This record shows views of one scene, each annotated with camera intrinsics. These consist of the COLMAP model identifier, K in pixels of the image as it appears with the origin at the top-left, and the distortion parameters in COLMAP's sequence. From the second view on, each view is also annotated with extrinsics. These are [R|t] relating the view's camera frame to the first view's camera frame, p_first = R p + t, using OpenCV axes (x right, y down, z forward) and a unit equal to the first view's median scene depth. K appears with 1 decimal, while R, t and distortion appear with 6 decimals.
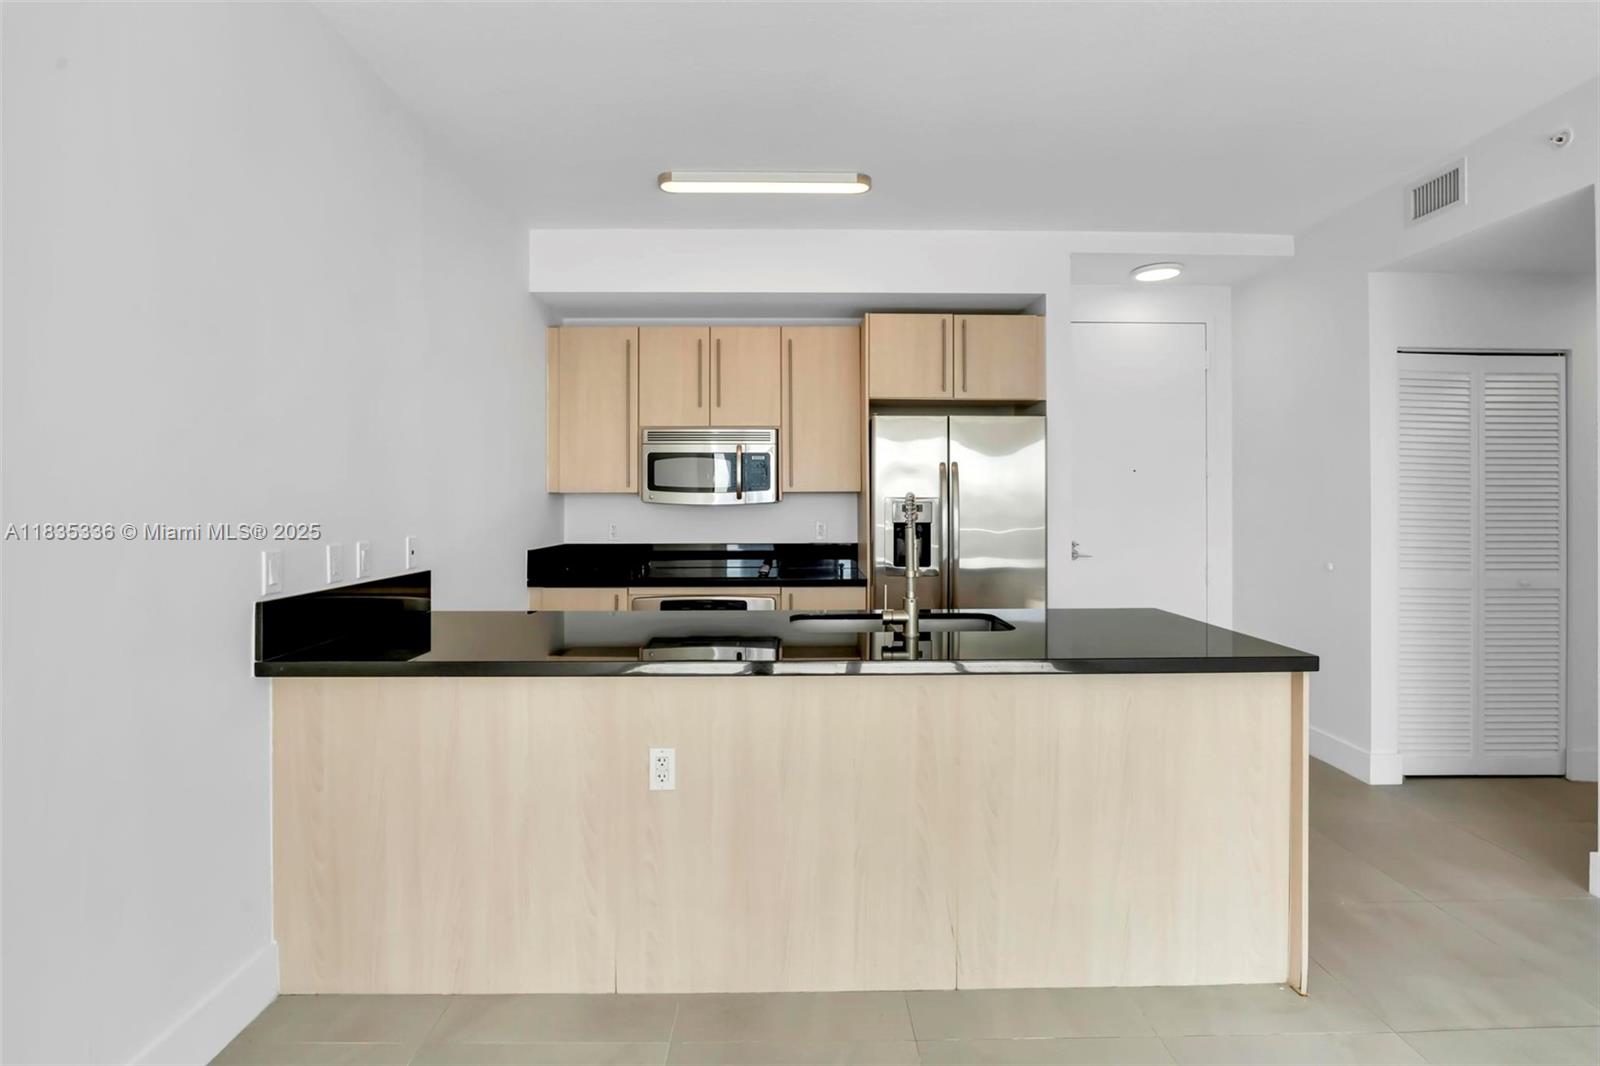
lens RADIAL K [[758.6, 0, 806.9], [0, 758.6, 495.6], [0, 0, 1]] dist [-0.017538, 0.000398]
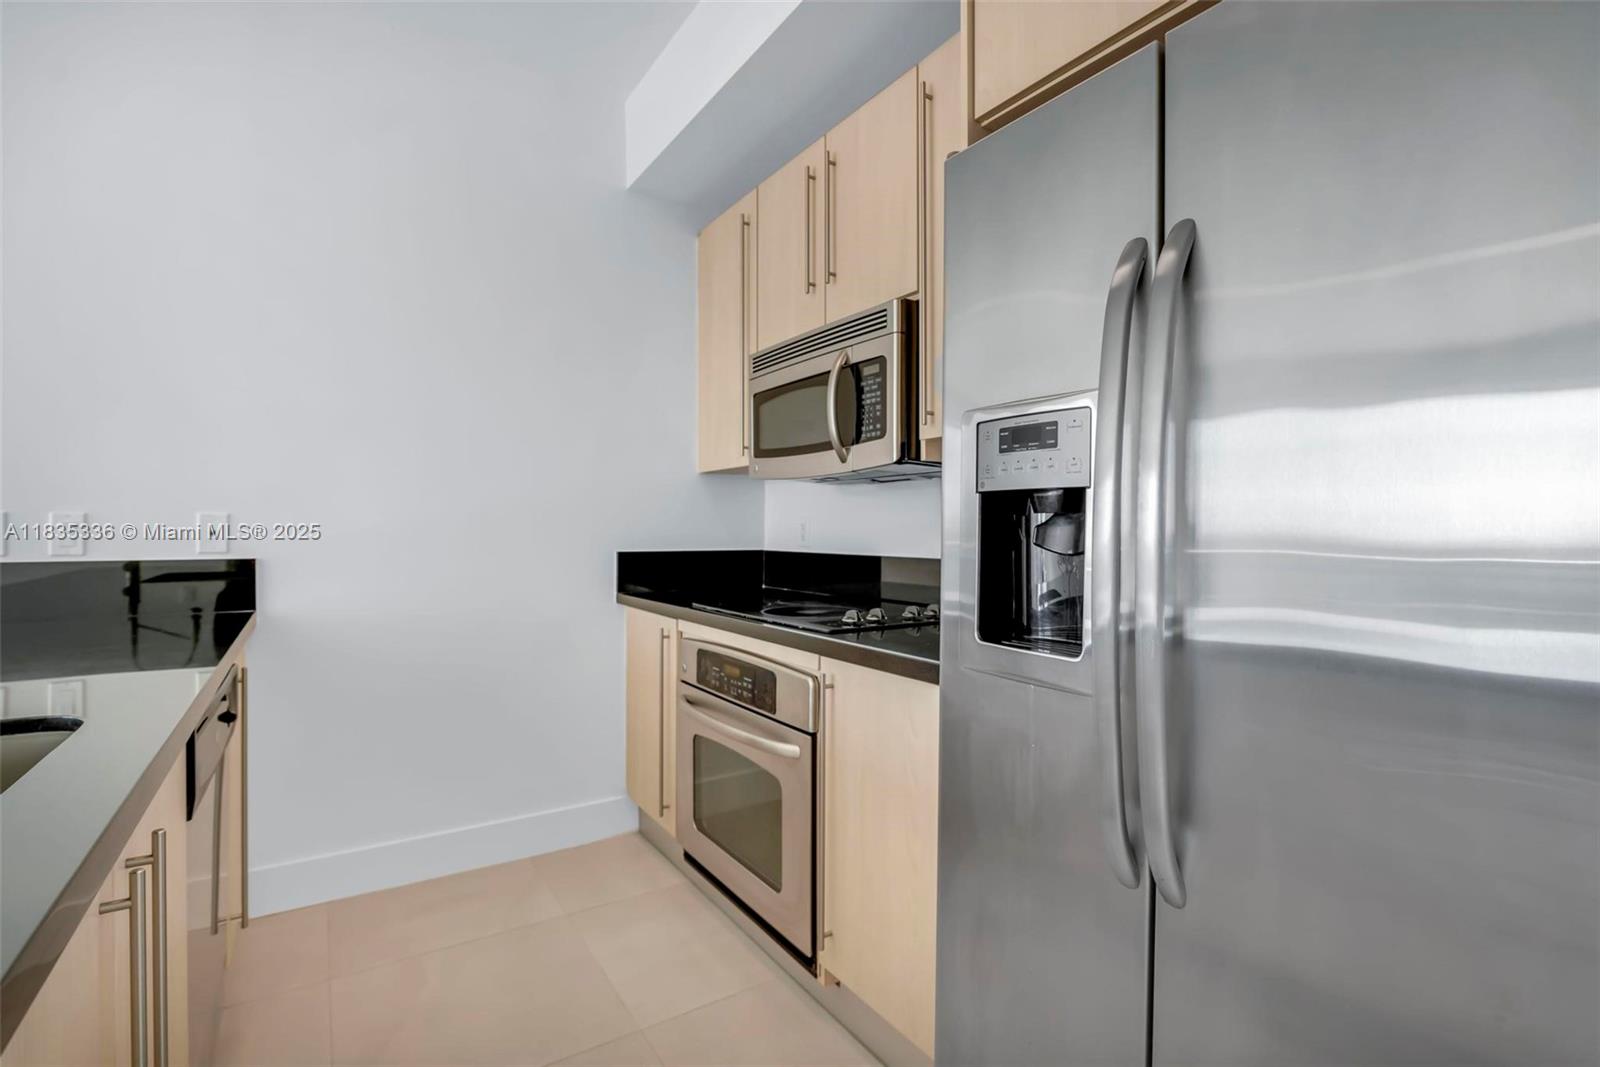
lens RADIAL K [[758.6, 0, 801.2], [0, 758.6, 526.0], [0, 0, 1]] dist [-0.017538, 0.000398]
pose [[0.560876, 0.002229, -0.827897, 0.309024], [0.003165, 0.999983, 0.004836, 0.044422], [0.827894, -0.005333, 0.560859, 0.735154]]
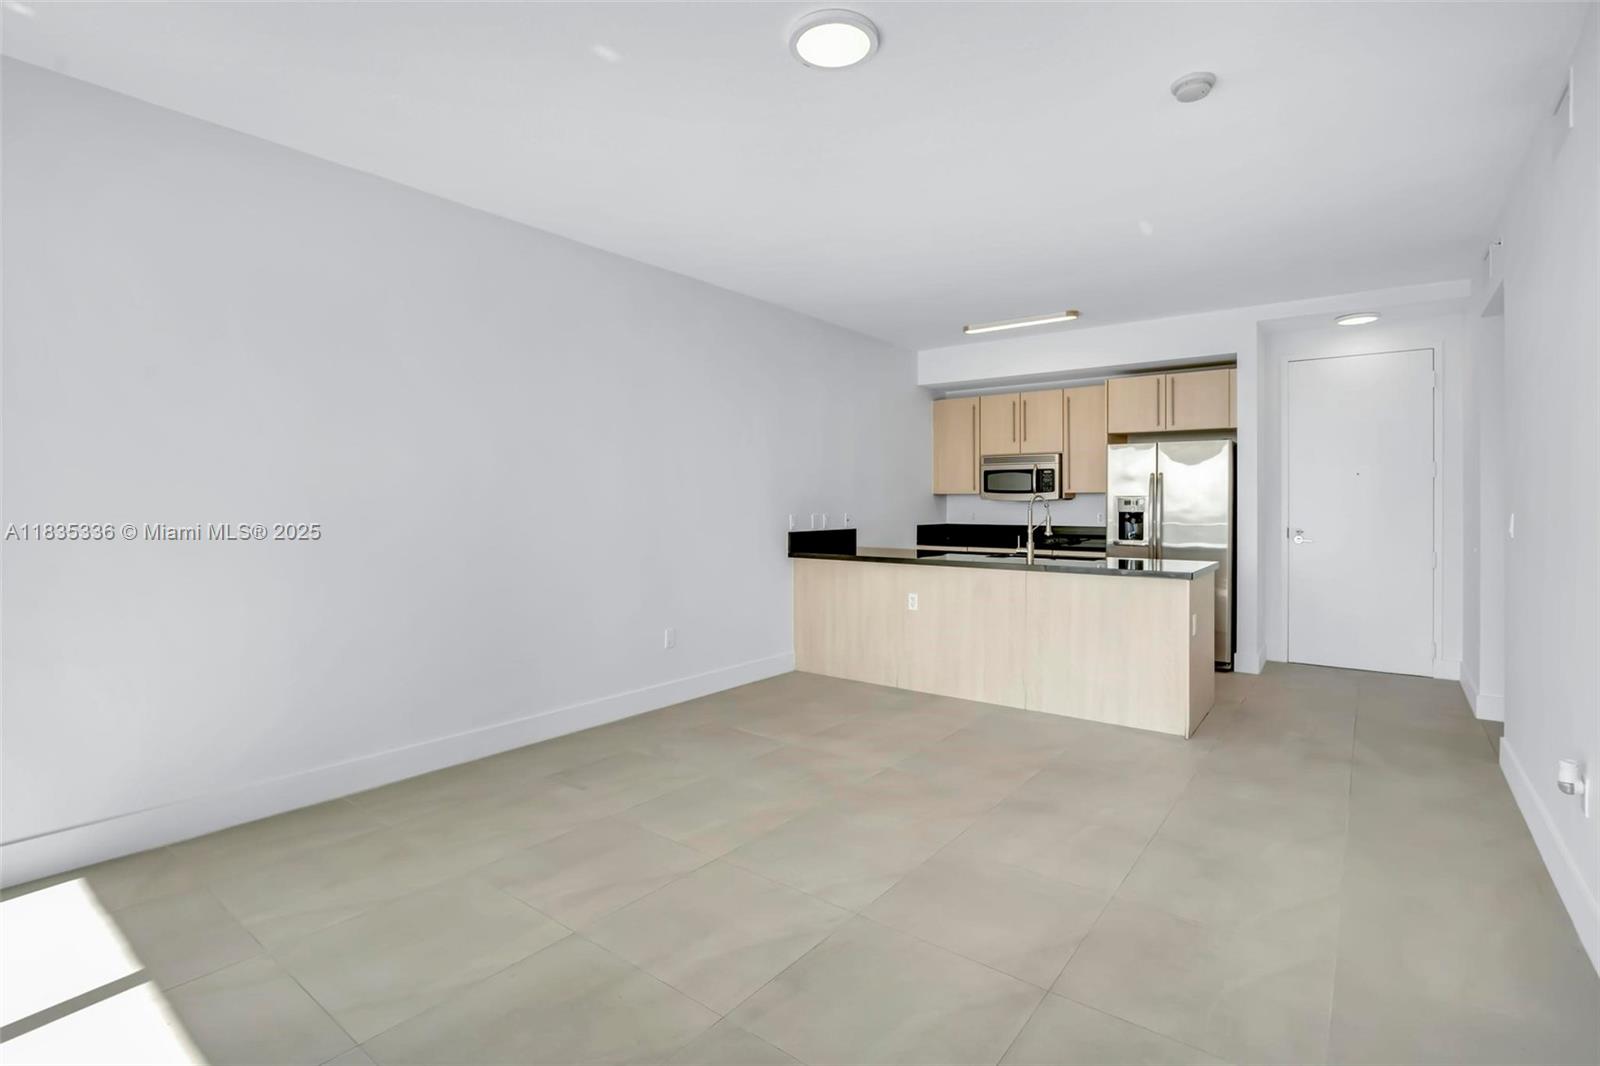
lens RADIAL K [[758.6, 0, 804.2], [0, 758.6, 510.3], [0, 0, 1]] dist [-0.017538, 0.000398]
pose [[0.784644, 0.008650, -0.619886, 0.556809], [0.002619, 0.999847, 0.017267, 0.003028], [0.619941, -0.015172, 0.784502, -0.621826]]
